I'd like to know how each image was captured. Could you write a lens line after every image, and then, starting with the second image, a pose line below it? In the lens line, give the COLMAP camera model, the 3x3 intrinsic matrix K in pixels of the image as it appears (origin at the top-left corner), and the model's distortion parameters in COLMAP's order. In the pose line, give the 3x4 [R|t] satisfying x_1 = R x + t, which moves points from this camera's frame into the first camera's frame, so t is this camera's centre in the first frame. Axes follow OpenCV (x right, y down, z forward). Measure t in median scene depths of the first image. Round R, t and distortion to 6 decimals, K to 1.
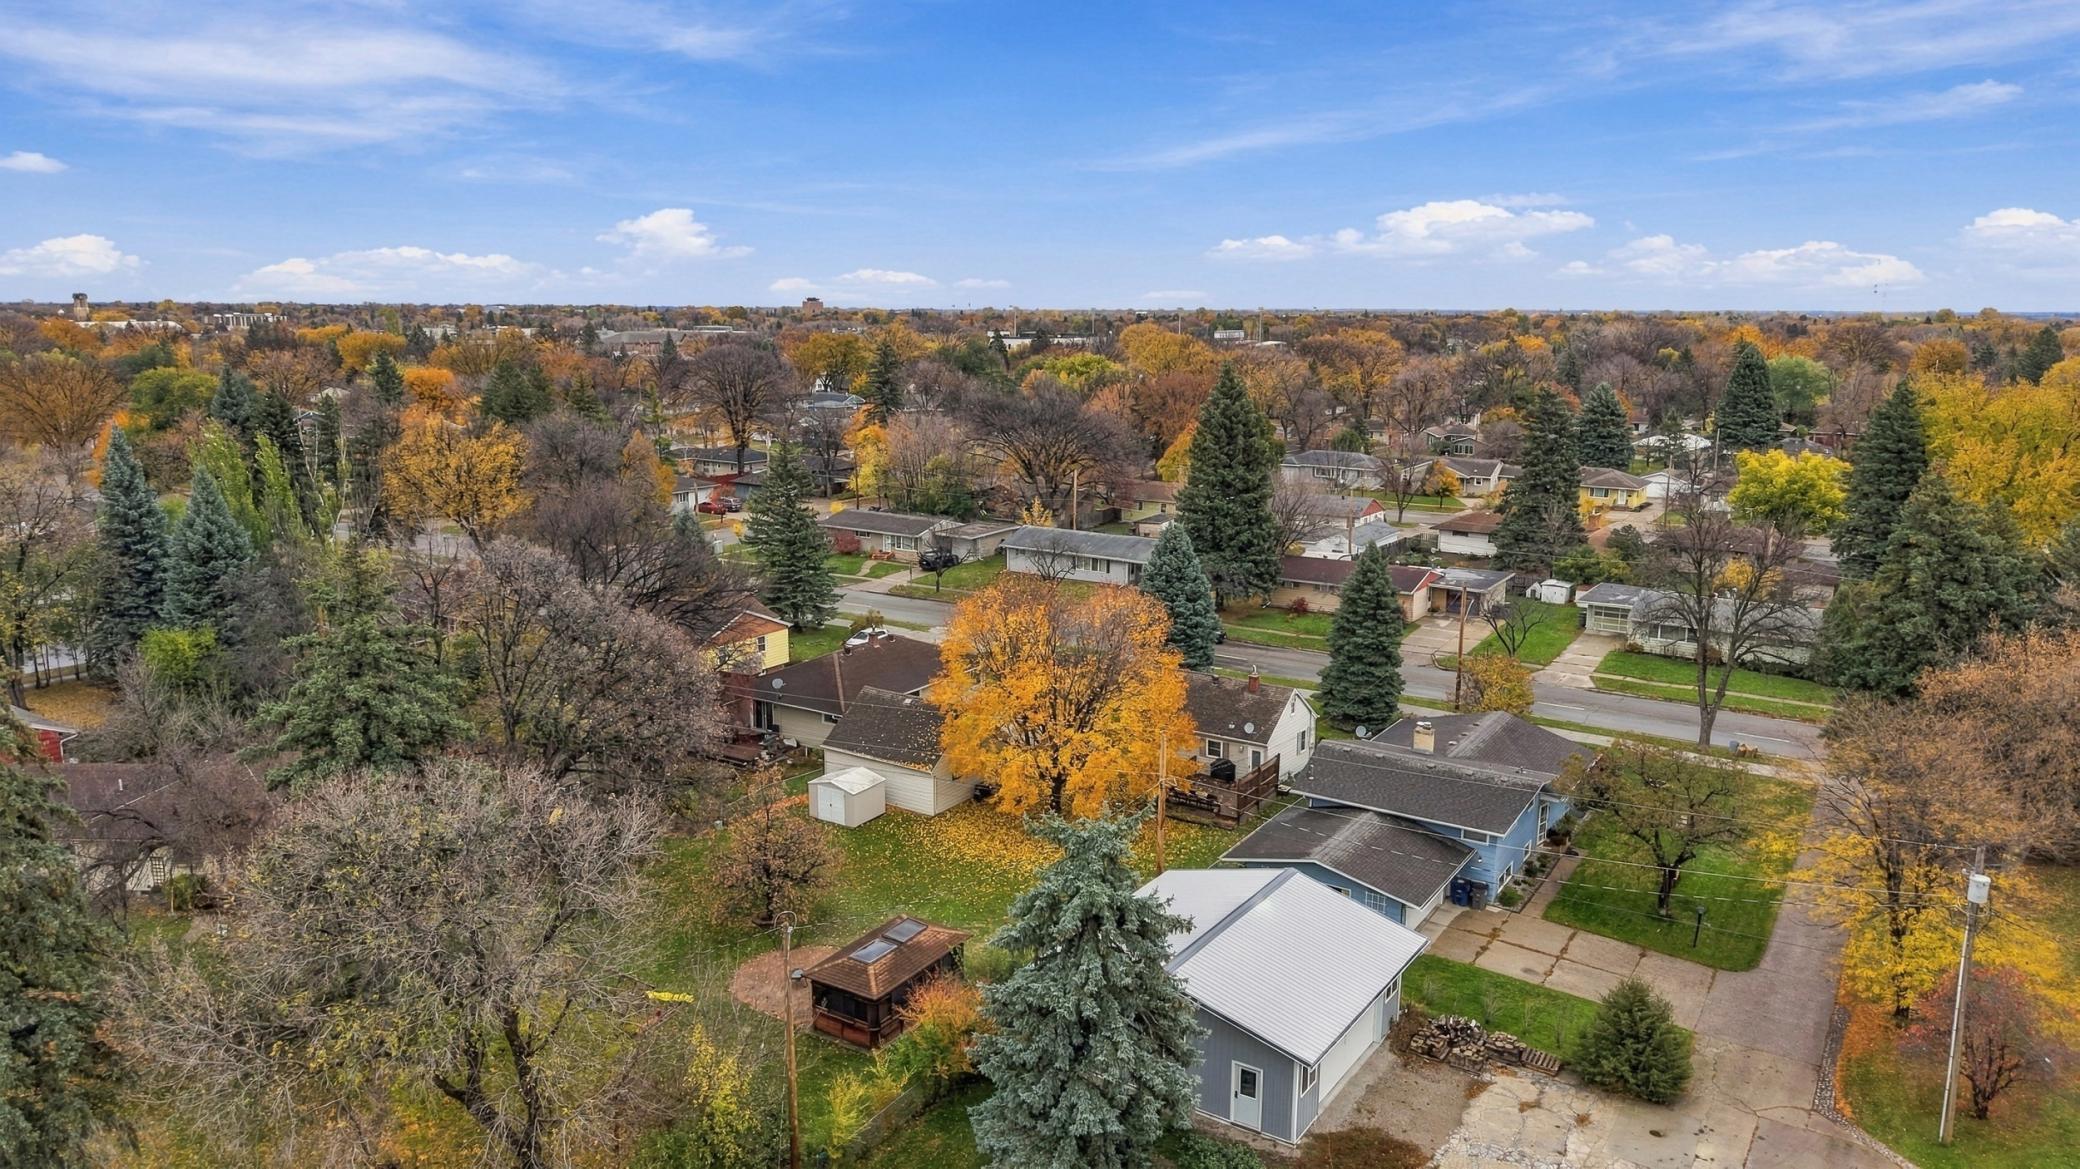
lens RADIAL K [[1375.7, 0, 1040.0], [0, 1375.7, 584.5], [0, 0, 1]] dist [0.116512, -0.175356]
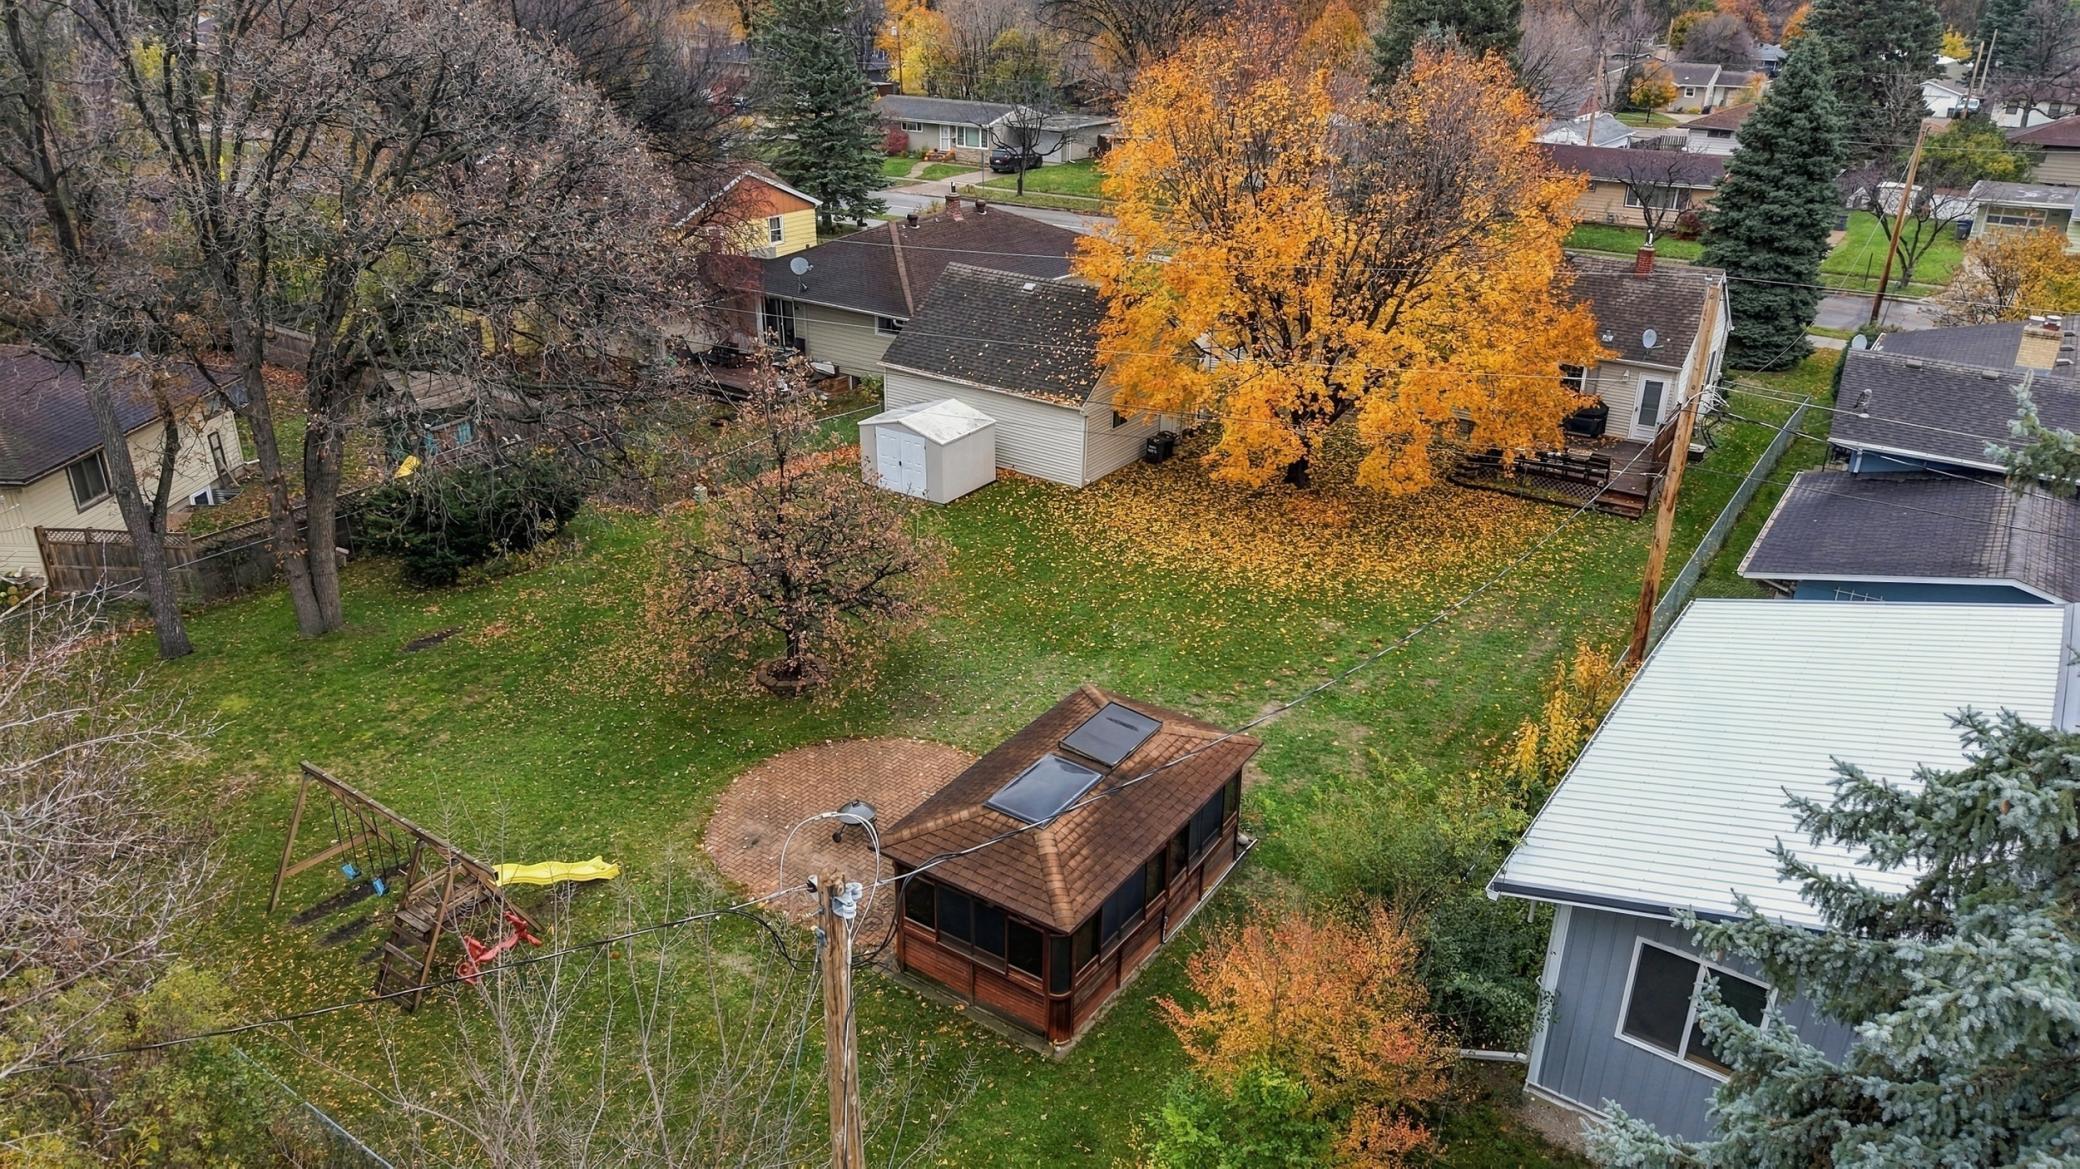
lens RADIAL K [[1375.7, 0, 1040.0], [0, 1375.7, 584.5], [0, 0, 1]] dist [0.116512, -0.175356]
pose [[0.999657, 0.016257, -0.020525, -0.081771], [-0.011486, 0.976717, 0.214223, 0.086323], [0.023530, -0.213913, 0.976569, 0.444608]]
